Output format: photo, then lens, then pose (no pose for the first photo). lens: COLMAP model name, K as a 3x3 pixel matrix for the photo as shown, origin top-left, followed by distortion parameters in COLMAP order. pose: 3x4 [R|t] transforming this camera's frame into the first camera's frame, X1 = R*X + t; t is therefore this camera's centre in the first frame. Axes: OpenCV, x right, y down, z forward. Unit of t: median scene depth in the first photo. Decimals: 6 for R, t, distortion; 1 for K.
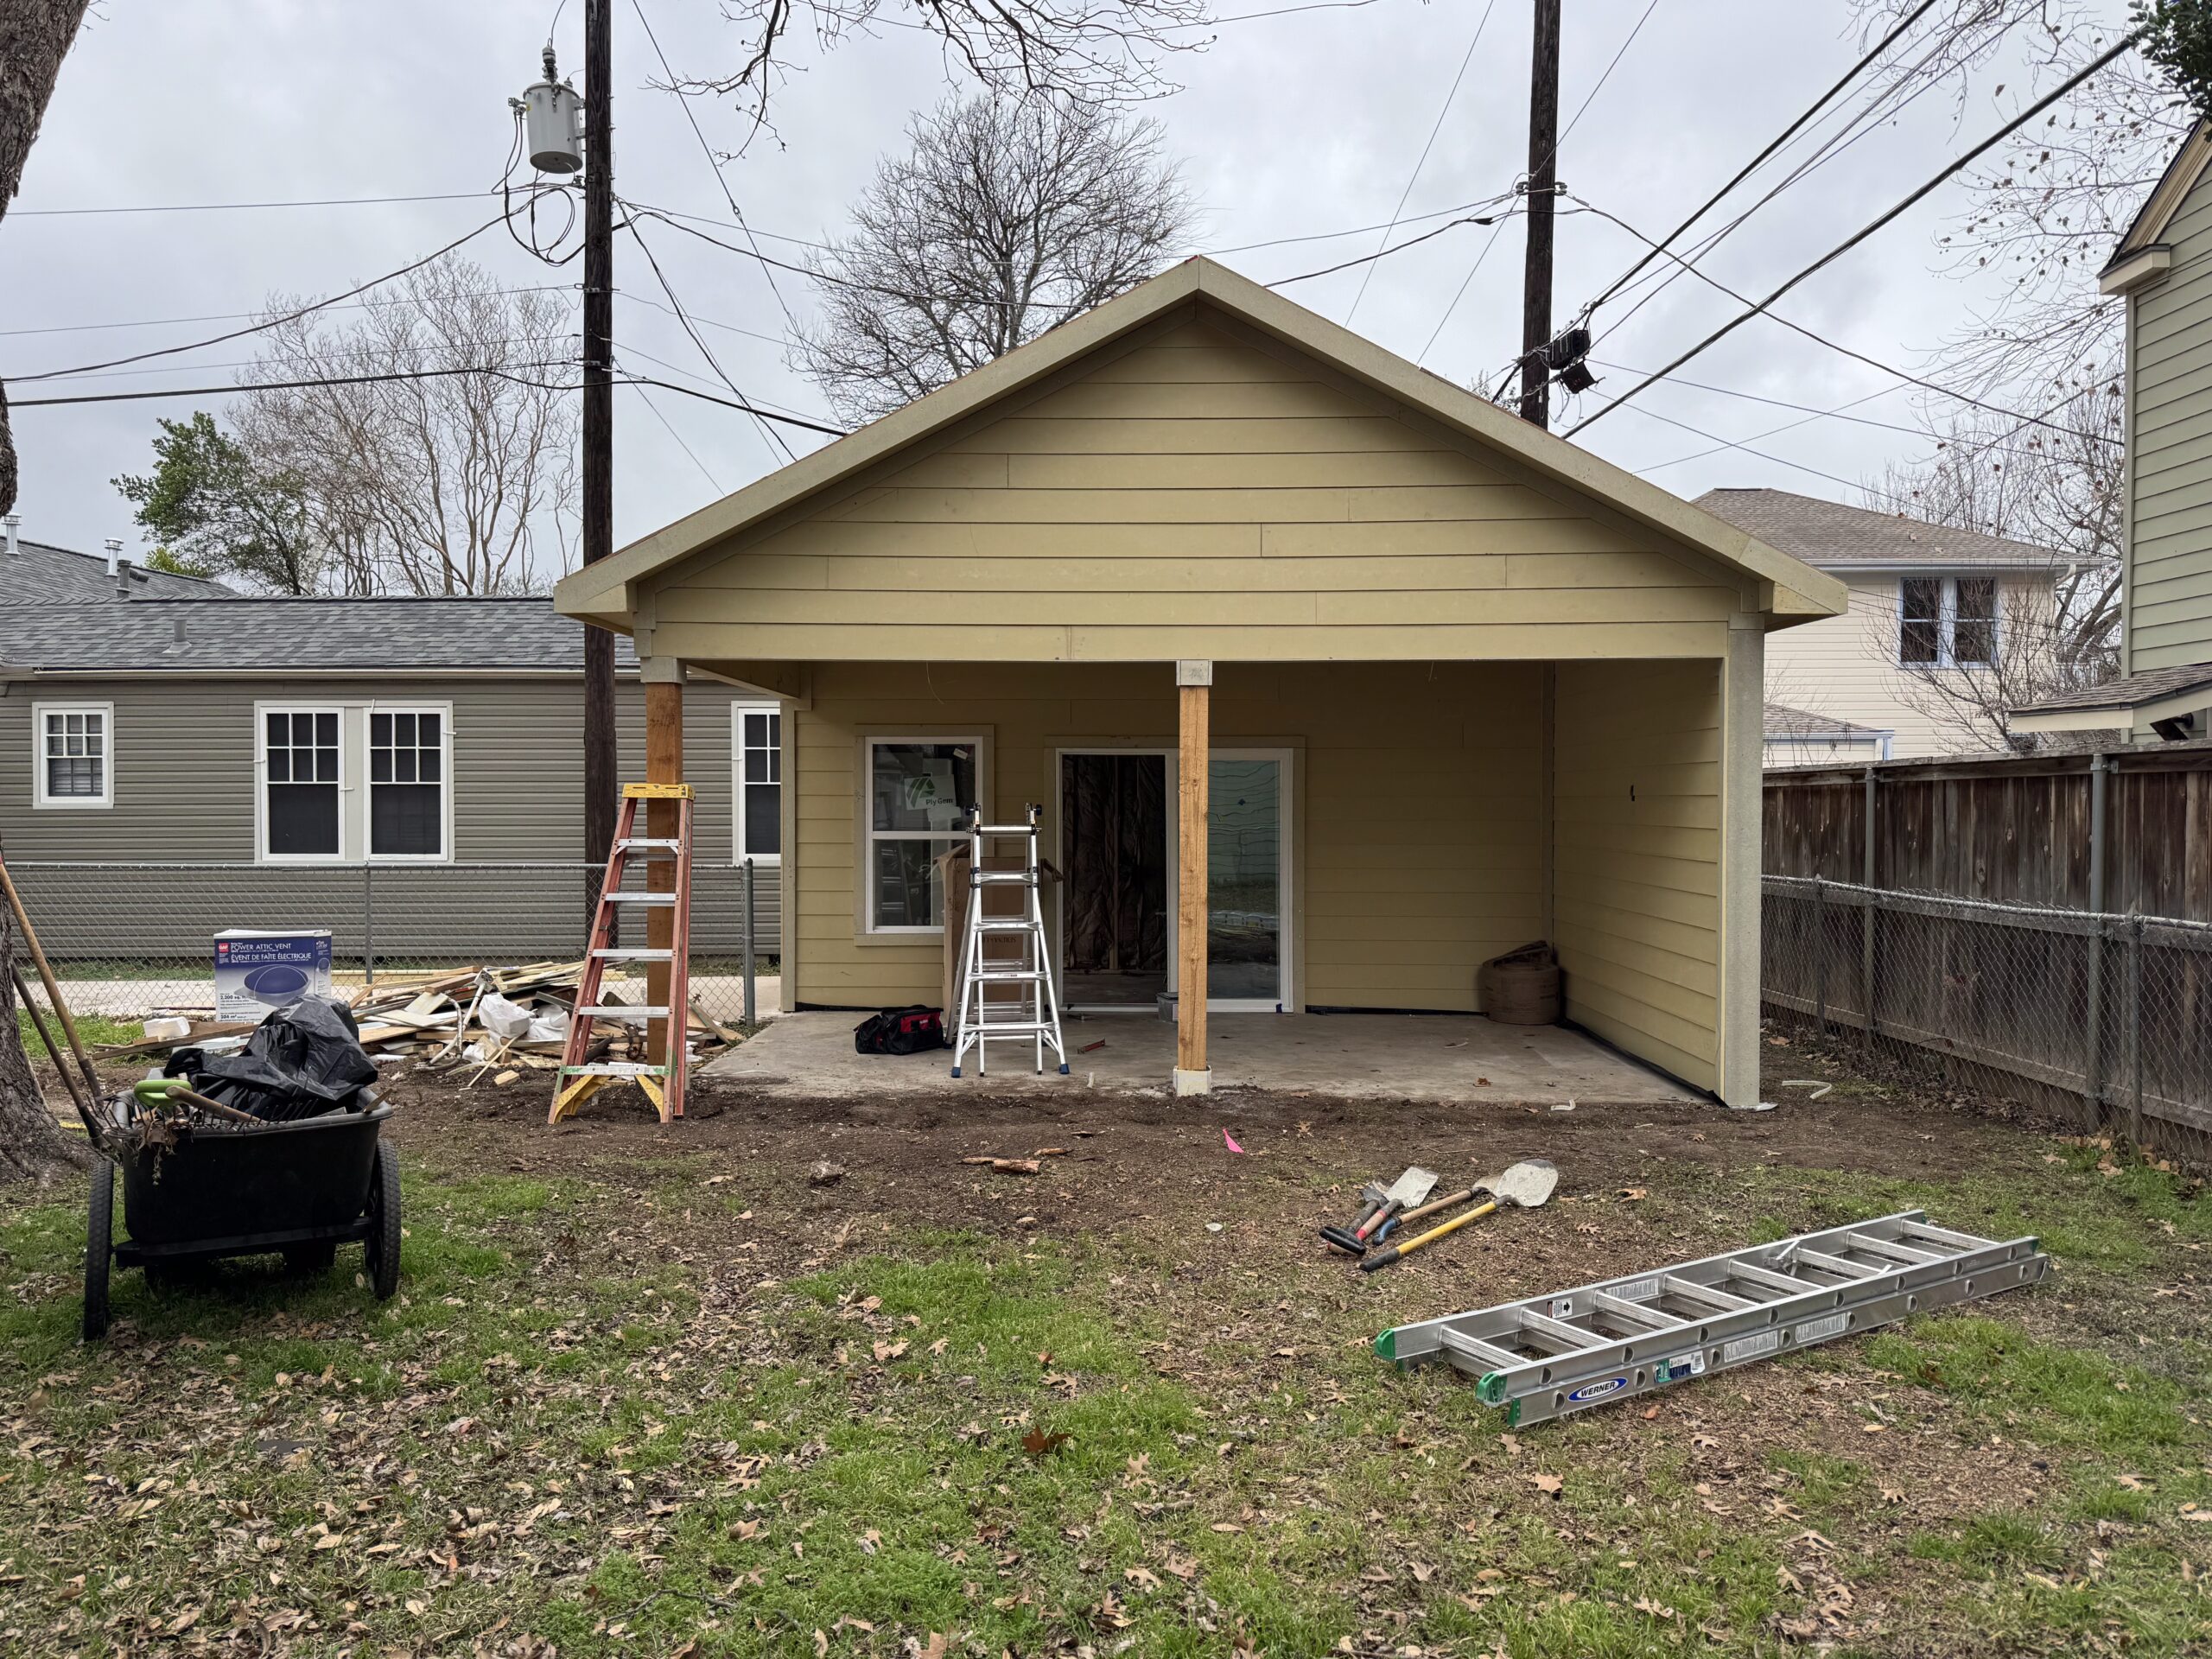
lens RADIAL K [[1545.8, 0, 1106.0], [0, 1545.8, 829.5], [0, 0, 1]] dist [0.004437, -0.003279]
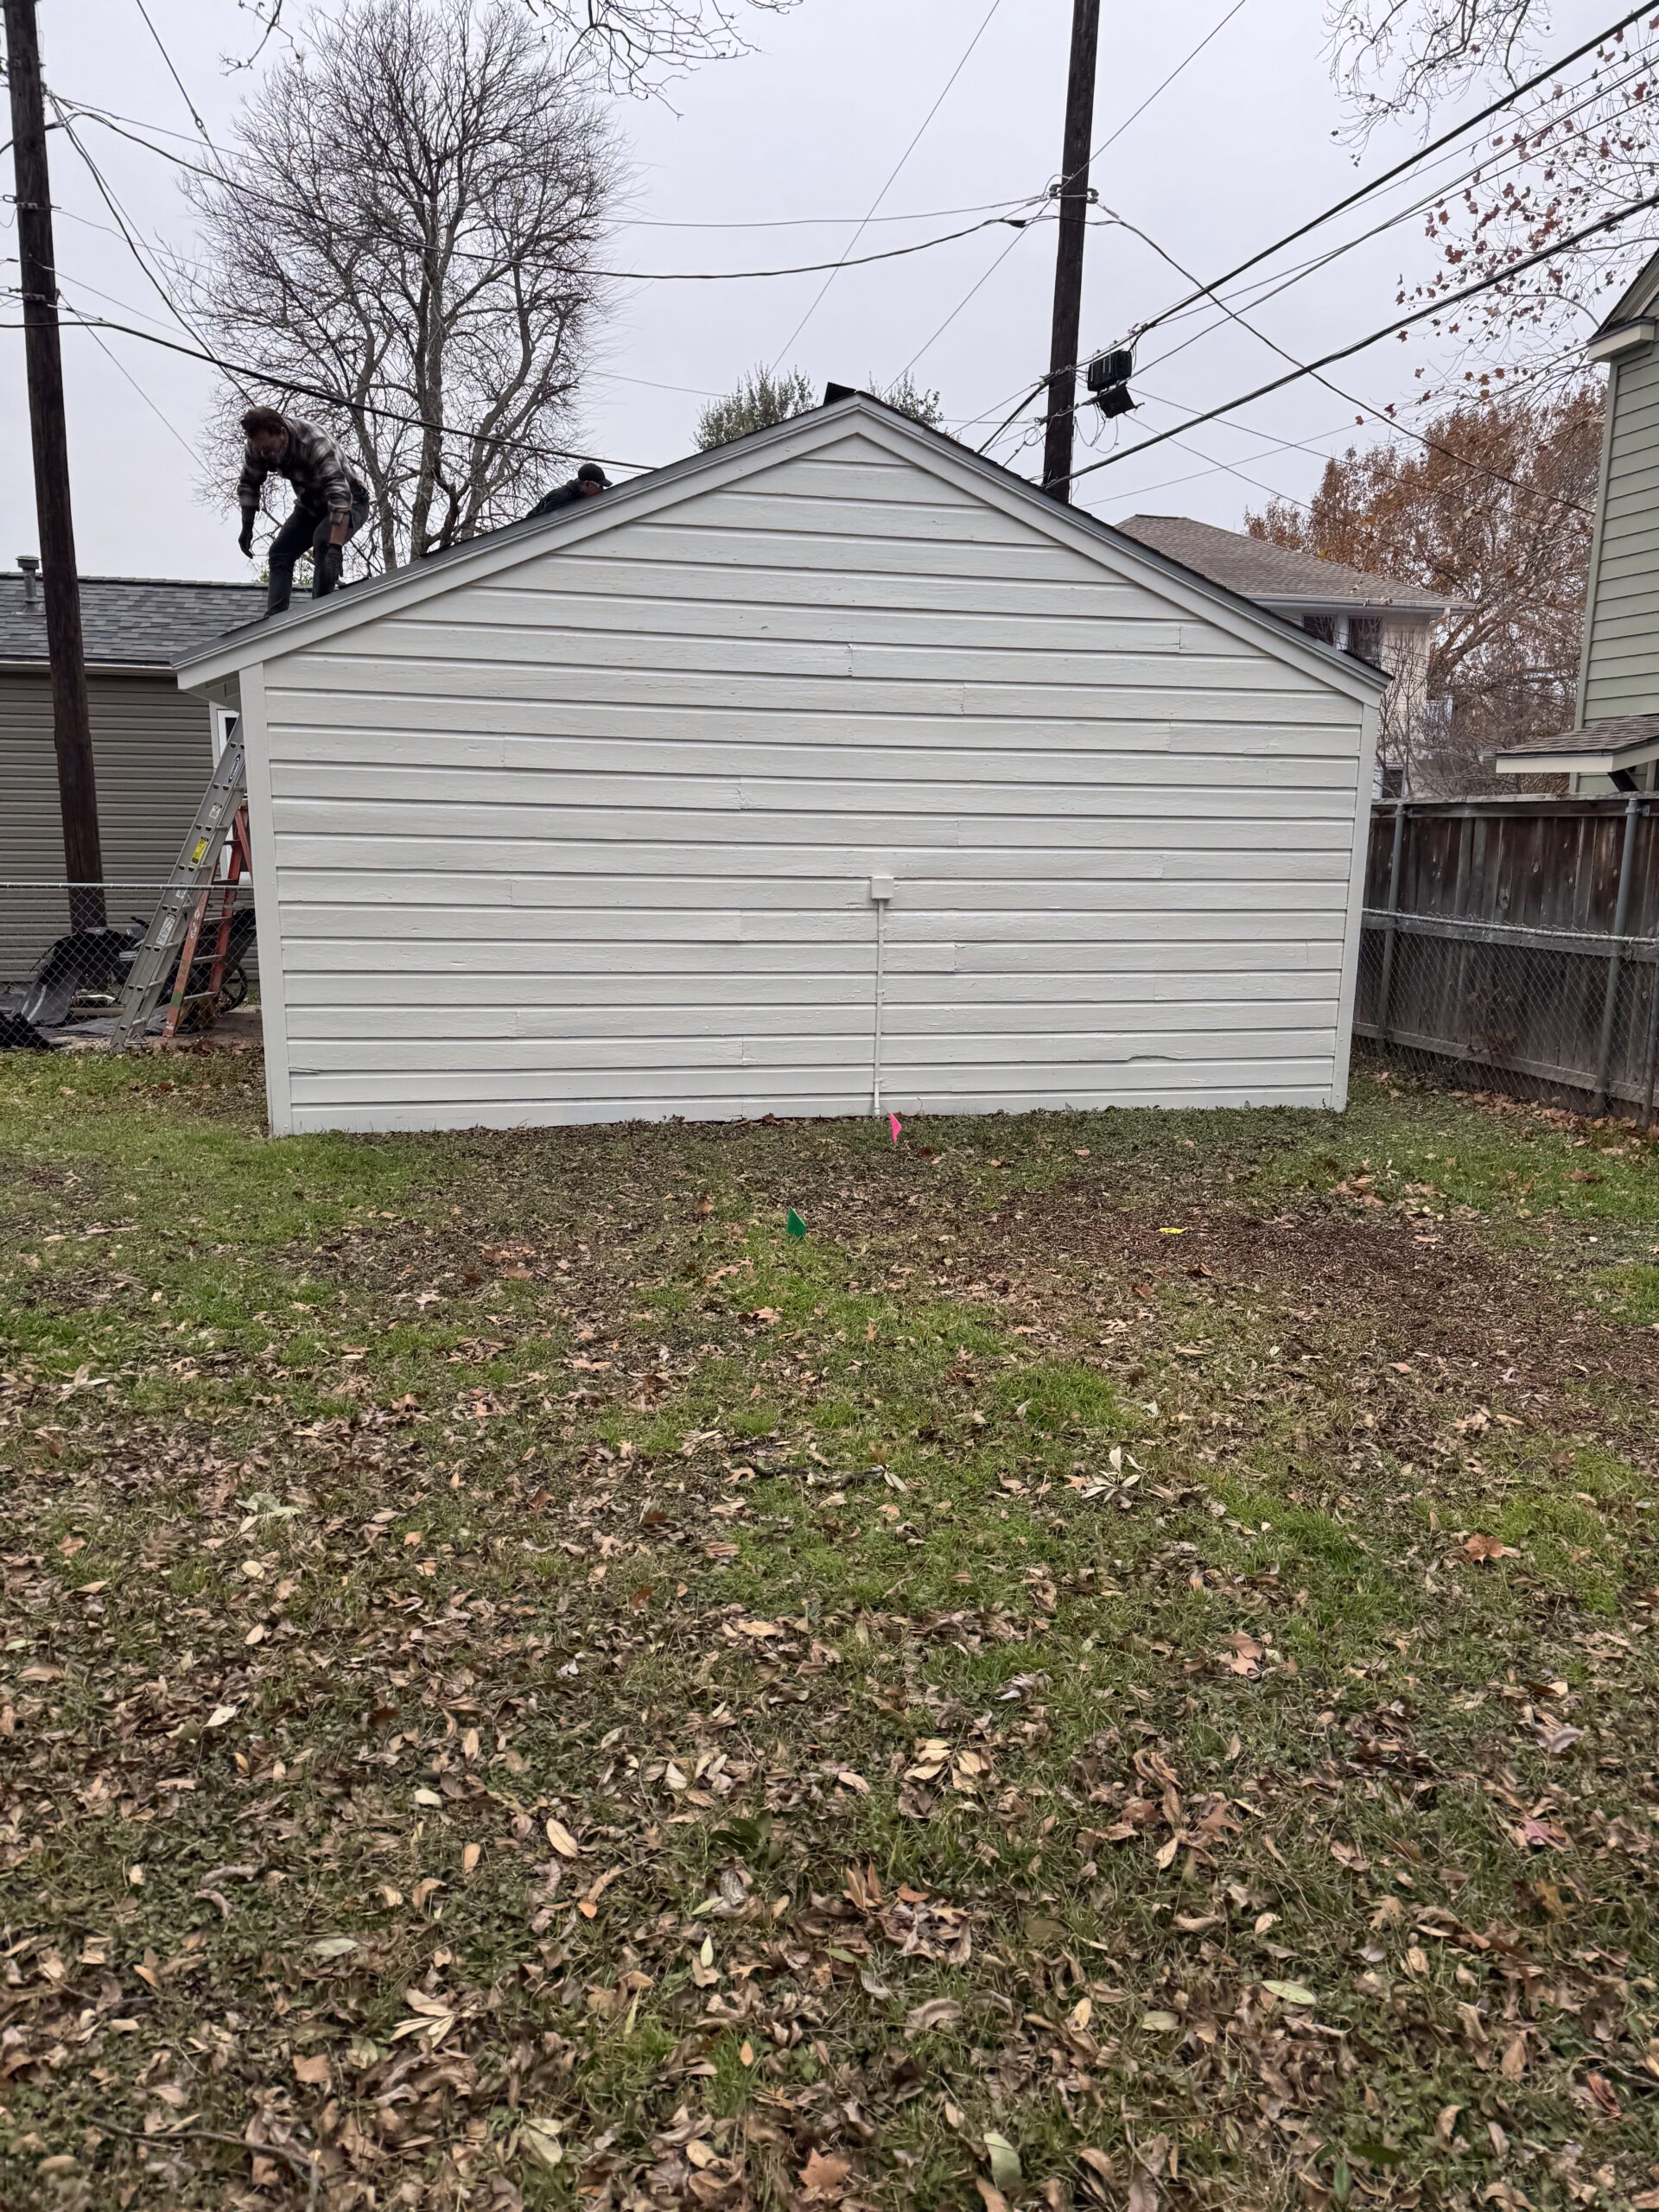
lens RADIAL K [[1545.8, 0, 829.5], [0, 1545.8, 1106.0], [0, 0, 1]] dist [0.004437, -0.003279]
pose [[0.974618, -0.025962, 0.222363, -0.100080], [-0.011550, 0.986100, 0.165752, -0.003449], [-0.223575, -0.164113, 0.960771, -0.005631]]
